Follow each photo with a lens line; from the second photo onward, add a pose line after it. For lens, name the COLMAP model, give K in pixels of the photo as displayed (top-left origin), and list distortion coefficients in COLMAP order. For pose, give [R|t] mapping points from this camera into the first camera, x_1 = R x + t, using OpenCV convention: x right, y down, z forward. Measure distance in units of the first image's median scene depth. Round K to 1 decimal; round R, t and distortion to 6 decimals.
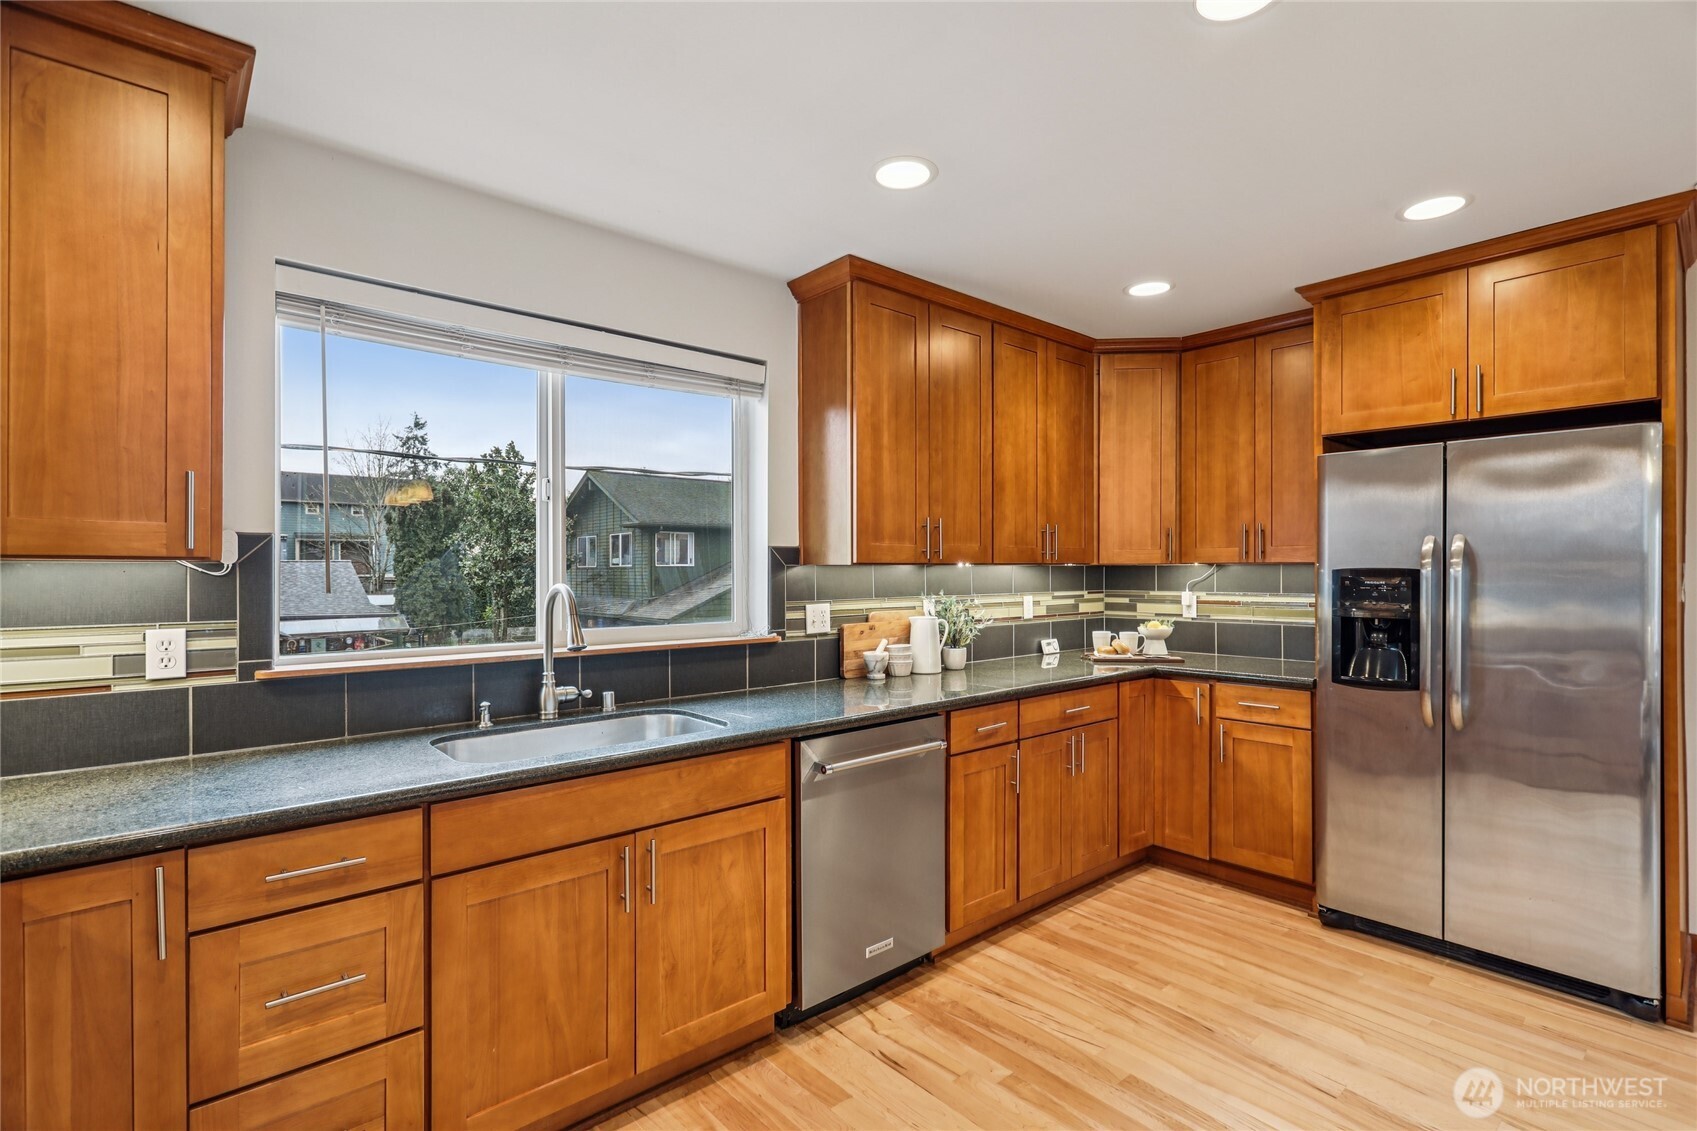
lens RADIAL K [[799.4, 0, 851.2], [0, 799.4, 568.4], [0, 0, 1]] dist [-0.003226, 0.000640]
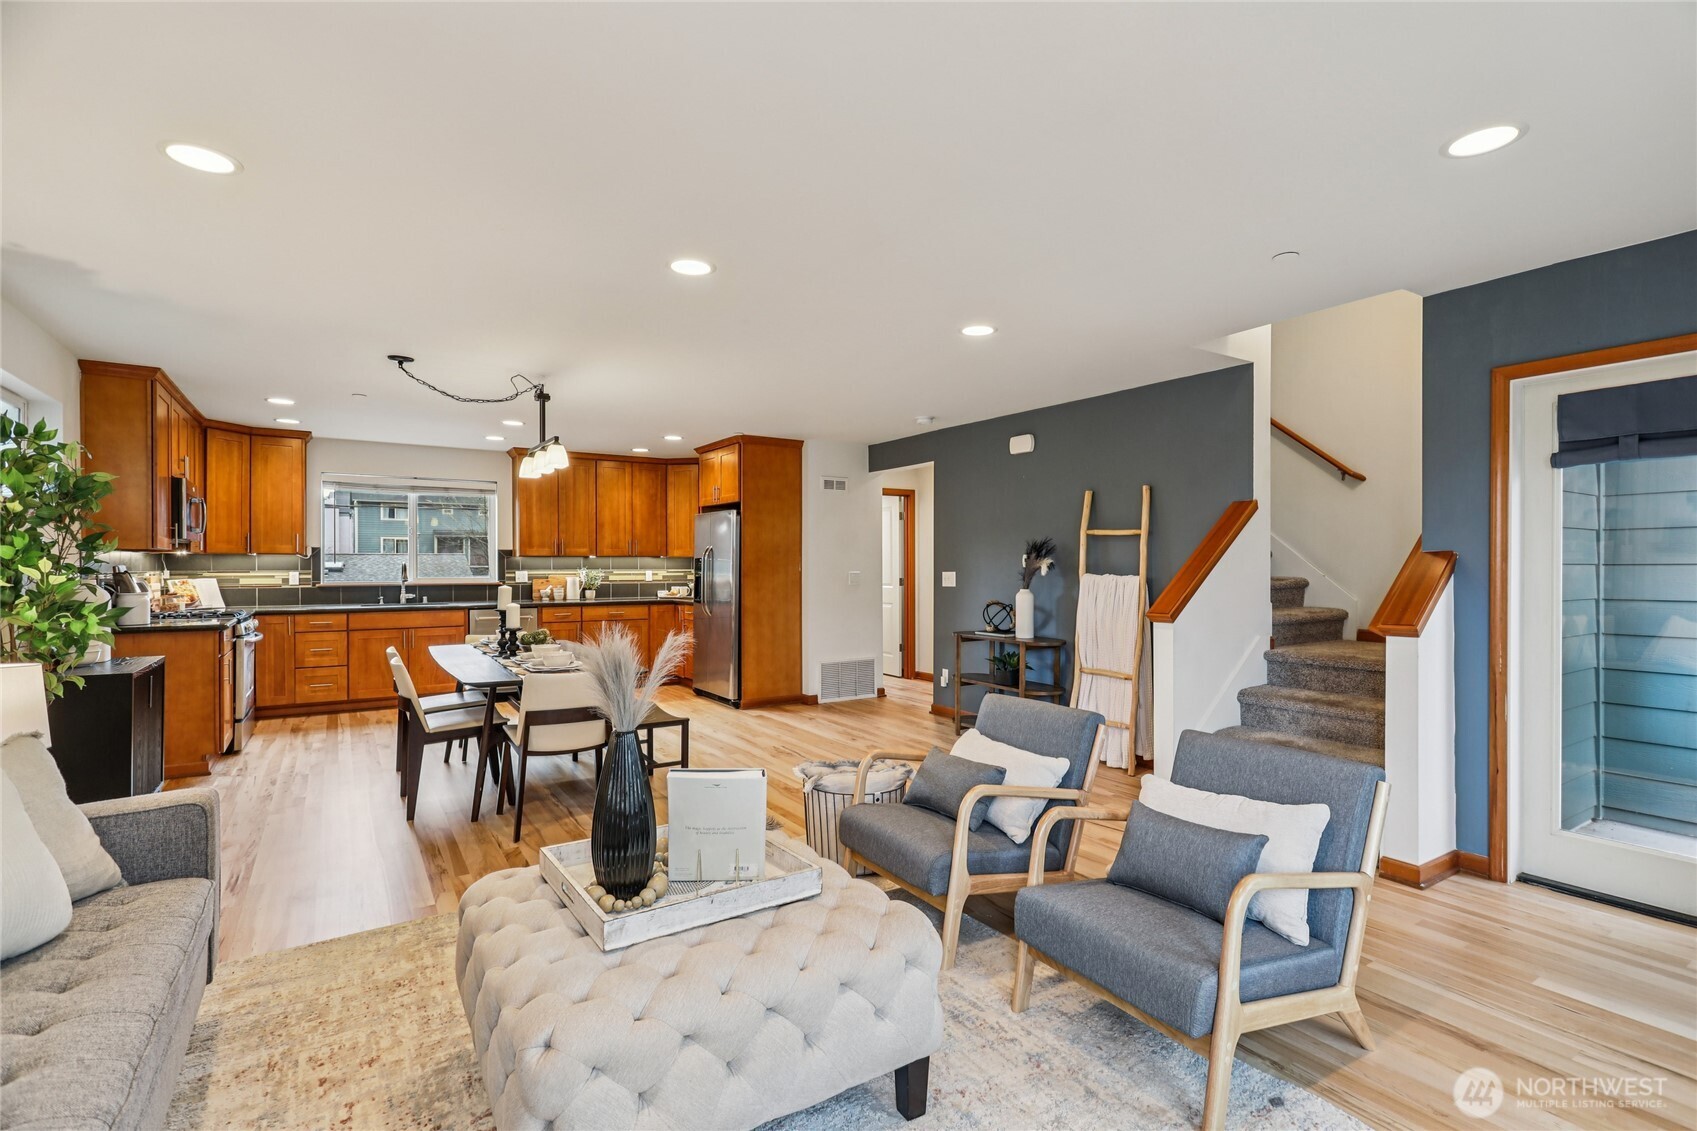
lens RADIAL K [[799.4, 0, 845.9], [0, 799.4, 566.1], [0, 0, 1]] dist [-0.003226, 0.000640]
pose [[0.989706, 0.004353, -0.143051, 1.502691], [-0.003627, 0.999979, 0.005338, 0.010374], [0.143071, -0.004764, 0.989701, -1.570357]]
